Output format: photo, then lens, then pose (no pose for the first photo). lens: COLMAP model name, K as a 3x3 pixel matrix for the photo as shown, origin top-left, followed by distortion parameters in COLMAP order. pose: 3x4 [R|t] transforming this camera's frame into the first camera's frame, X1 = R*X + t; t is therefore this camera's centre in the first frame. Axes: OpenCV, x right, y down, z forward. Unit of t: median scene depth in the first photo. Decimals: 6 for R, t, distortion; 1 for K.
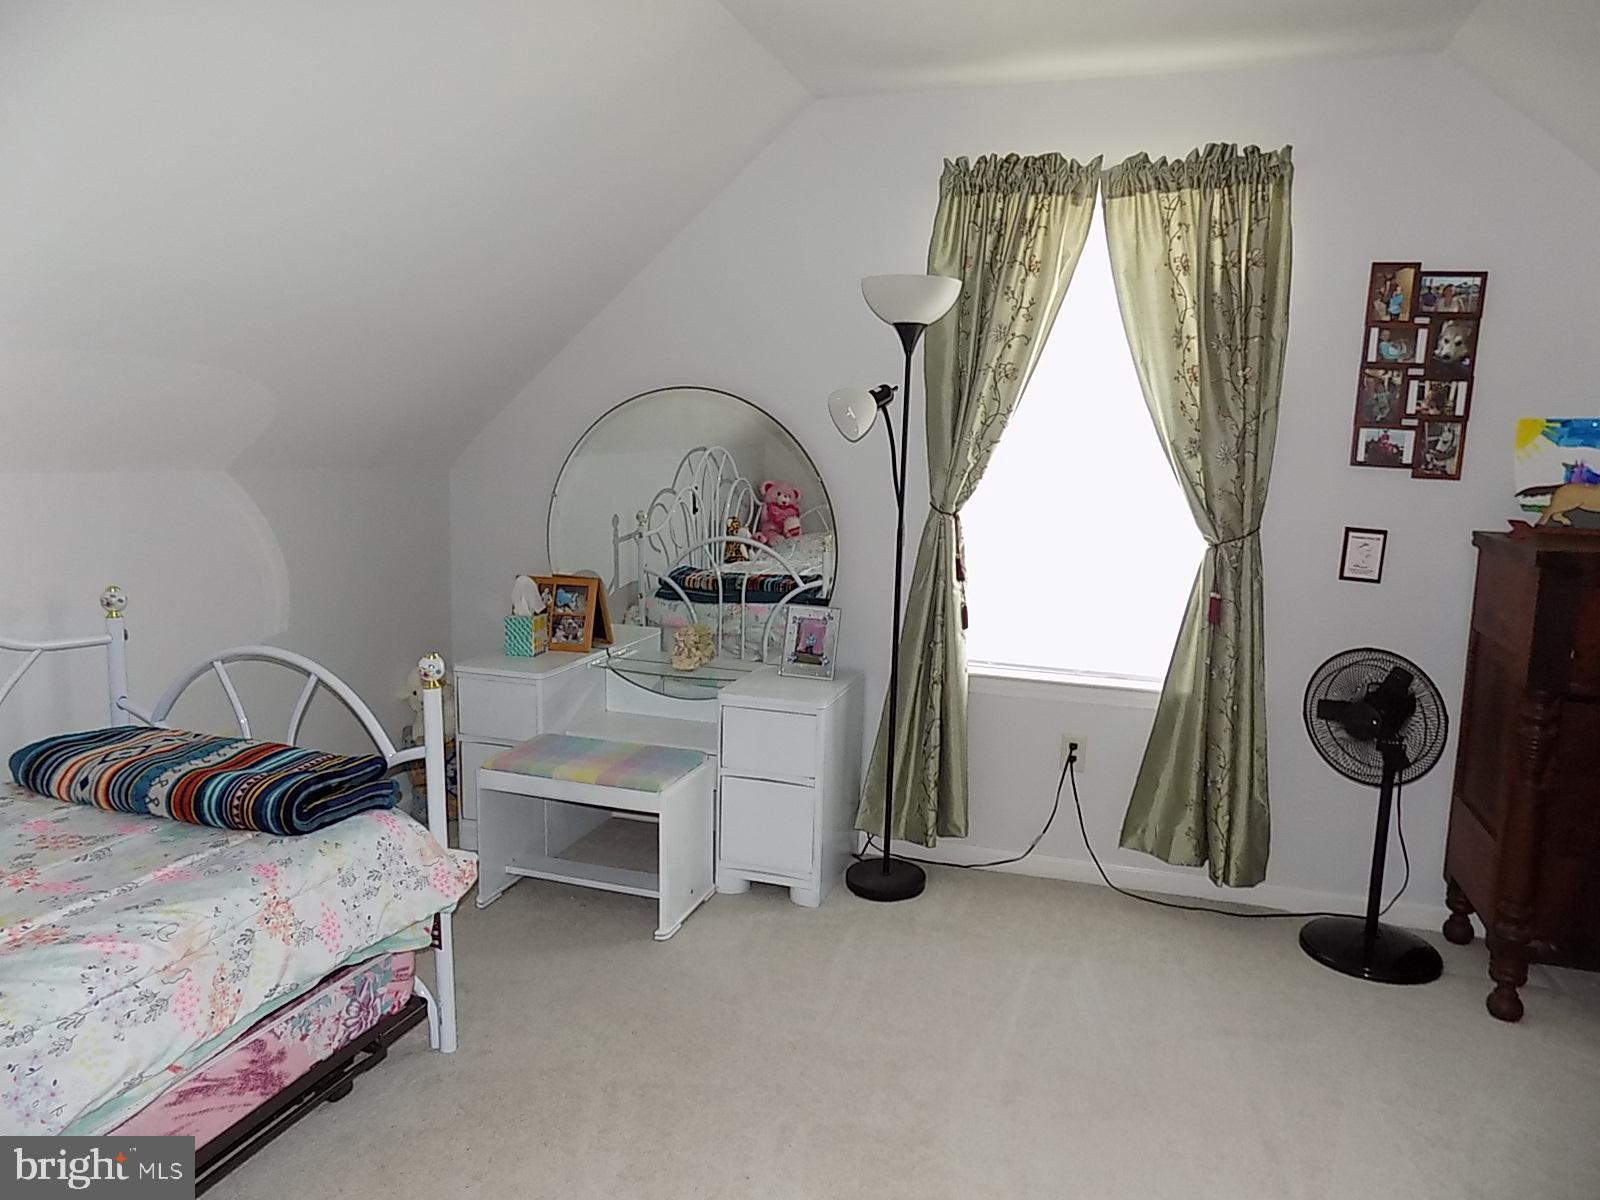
lens RADIAL K [[1073.2, 0, 797.6], [0, 1073.2, 590.8], [0, 0, 1]] dist [-0.066749, 0.059014]
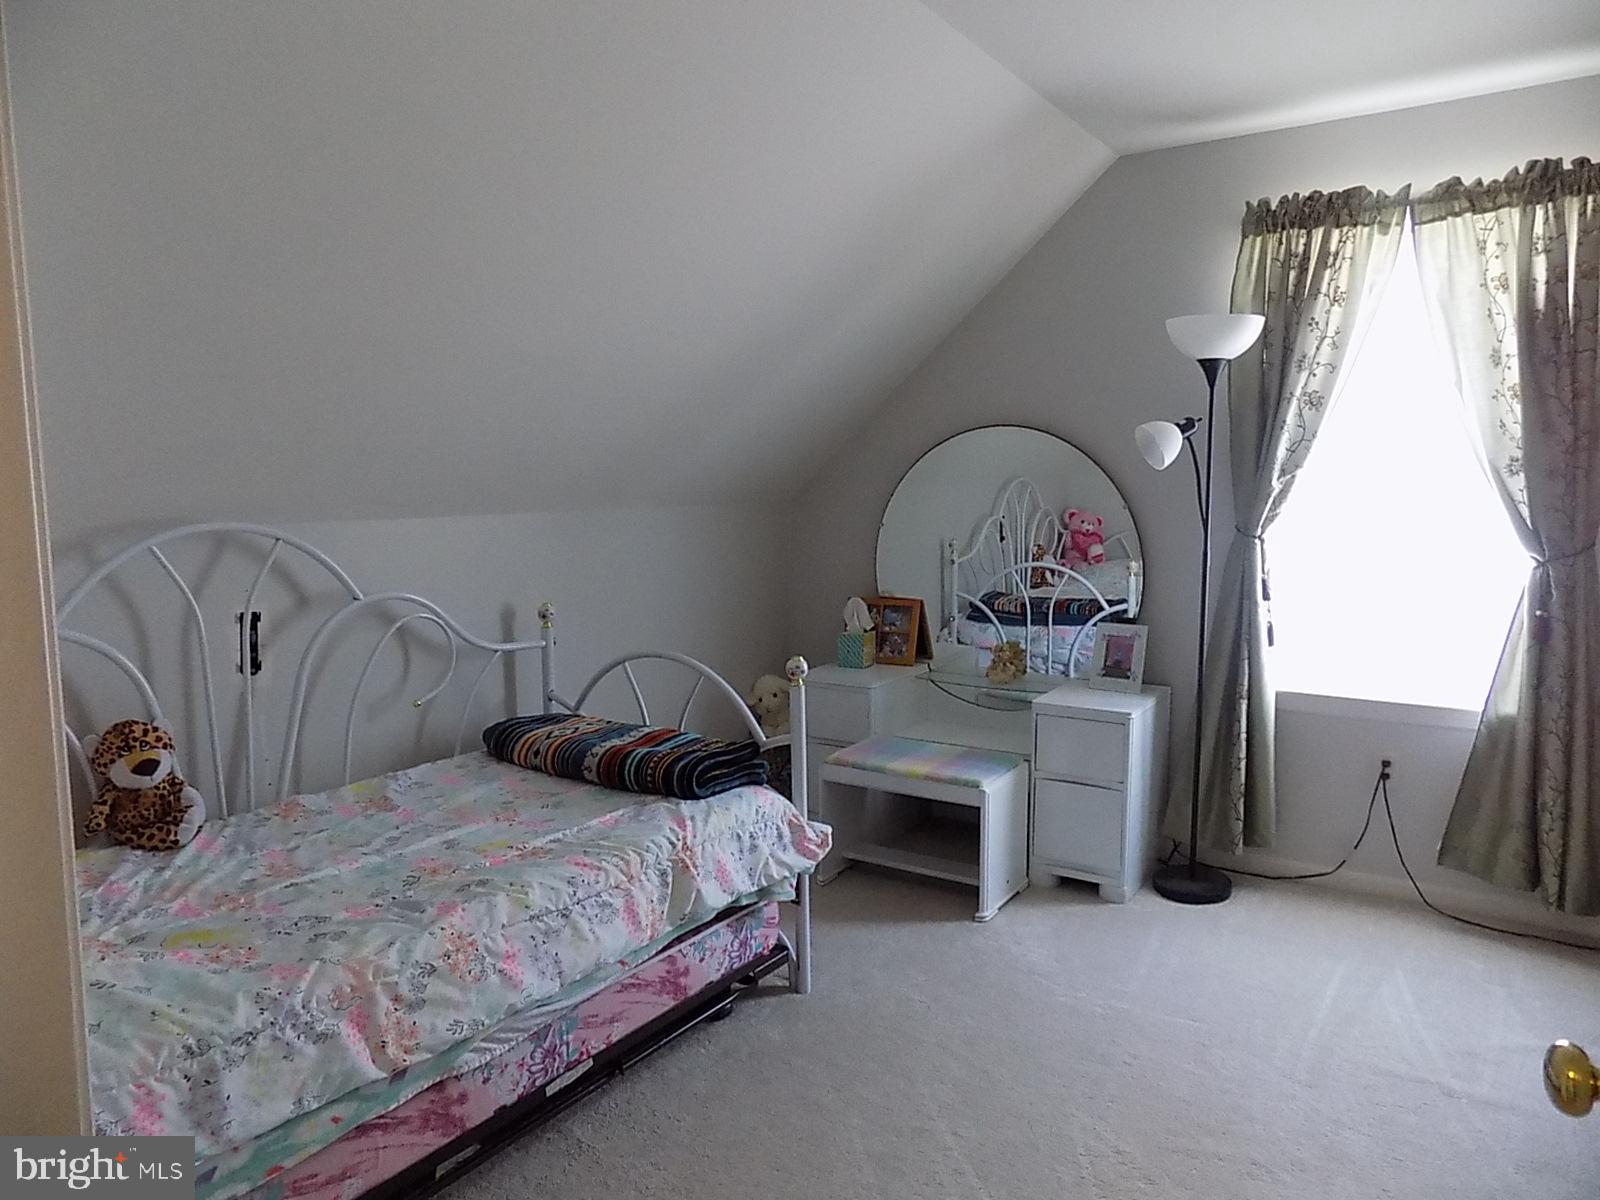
lens RADIAL K [[1073.2, 0, 804.5], [0, 1073.2, 593.6], [0, 0, 1]] dist [-0.066749, 0.059014]
pose [[0.964913, -0.003192, -0.262549, -0.011967], [-0.003945, 0.999637, -0.026650, 0.014771], [0.262539, 0.026751, 0.964550, -0.130091]]
